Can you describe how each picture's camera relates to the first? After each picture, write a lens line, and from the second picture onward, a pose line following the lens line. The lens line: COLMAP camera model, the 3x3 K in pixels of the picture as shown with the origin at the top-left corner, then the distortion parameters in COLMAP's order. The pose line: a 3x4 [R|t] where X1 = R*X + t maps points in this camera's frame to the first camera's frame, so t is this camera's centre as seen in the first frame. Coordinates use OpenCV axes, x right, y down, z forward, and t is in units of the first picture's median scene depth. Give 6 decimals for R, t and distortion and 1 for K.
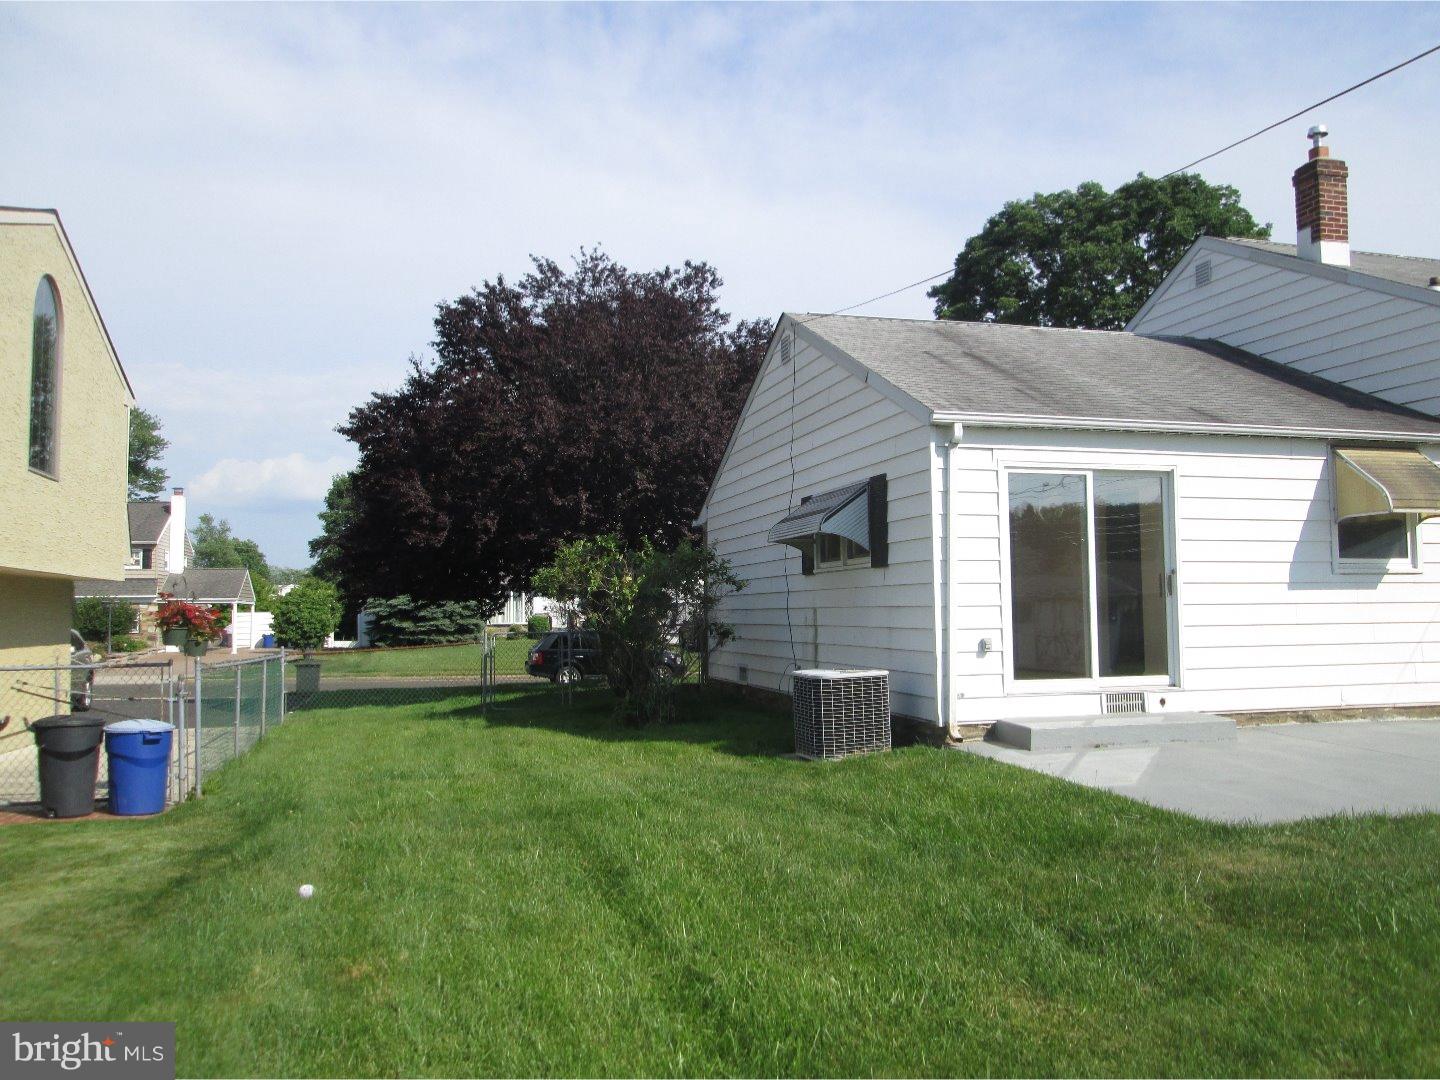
lens RADIAL K [[1198.5, 0, 720.0], [0, 1198.5, 540.0], [0, 0, 1]] dist [-0.038904, -0.000998]
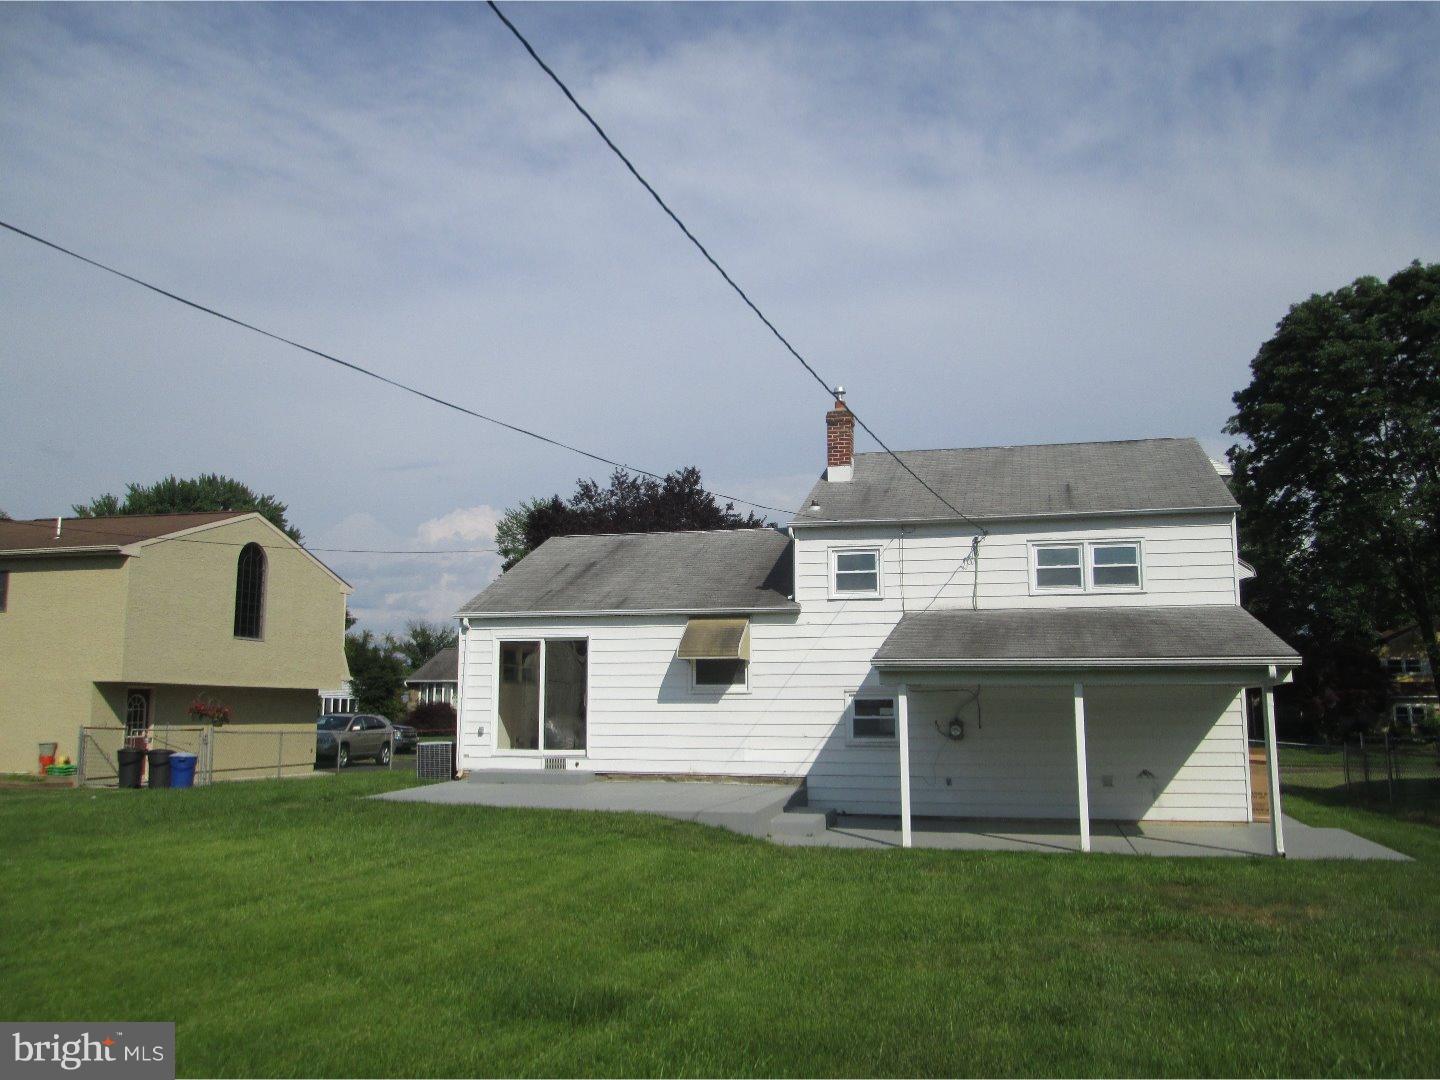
lens RADIAL K [[1198.5, 0, 720.0], [0, 1198.5, 540.0], [0, 0, 1]] dist [-0.038904, -0.000998]
pose [[0.858715, -0.058993, -0.509046, 1.448999], [0.020197, 0.996476, -0.081411, -0.050848], [0.512055, 0.059627, 0.856881, -0.459308]]
